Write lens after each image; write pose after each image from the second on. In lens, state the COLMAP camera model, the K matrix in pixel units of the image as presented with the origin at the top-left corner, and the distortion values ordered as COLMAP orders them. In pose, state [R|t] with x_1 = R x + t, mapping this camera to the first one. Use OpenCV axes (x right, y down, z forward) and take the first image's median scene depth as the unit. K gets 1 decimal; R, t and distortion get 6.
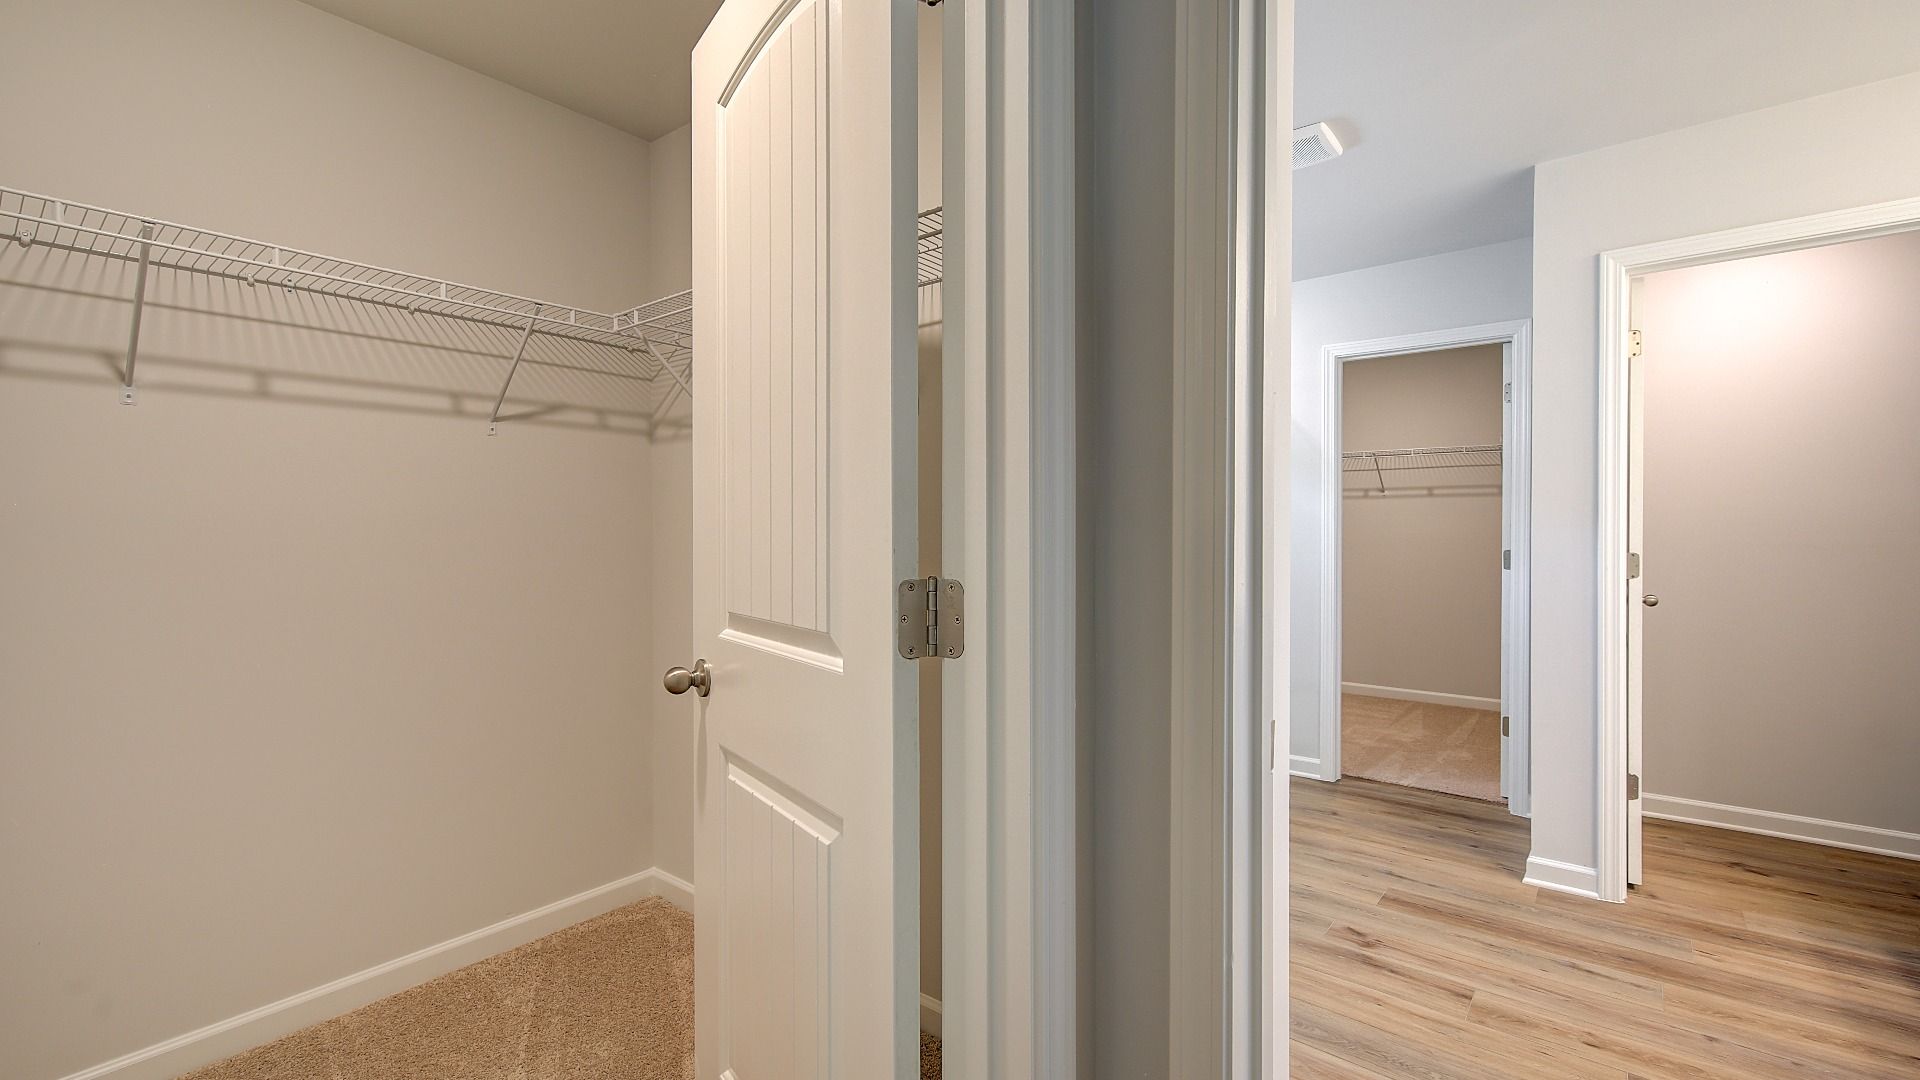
lens RADIAL K [[770.8, 0, 964.8], [0, 770.8, 538.1], [0, 0, 1]] dist [0.003460, 0.000065]
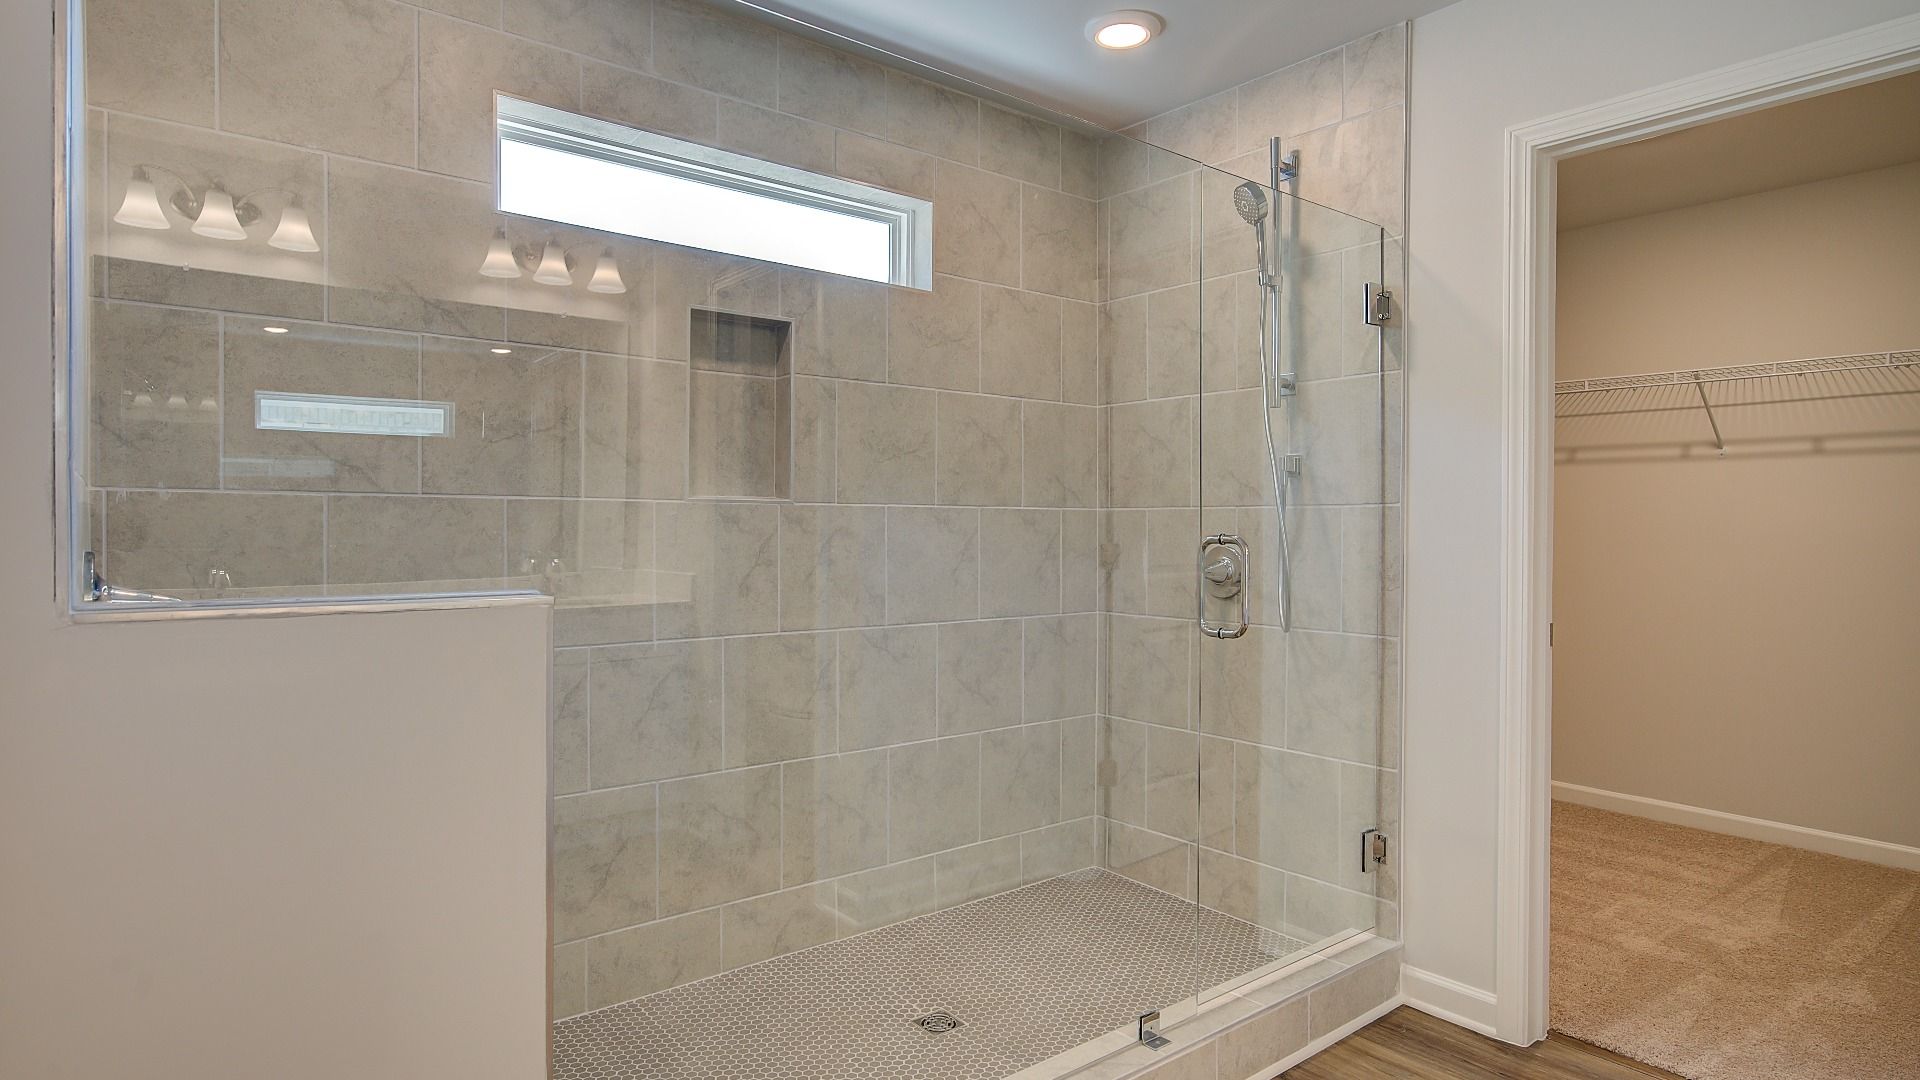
lens RADIAL K [[1016.0, 0, 960.0], [0, 1016.0, 540.0], [0, 0, 1]] dist [0.000000, -0.000737]
pose [[0.979557, 0.004118, -0.201127, 0.217627], [-0.002533, 0.999964, 0.008135, -0.000815], [0.201153, -0.007459, 0.979531, 0.266194]]
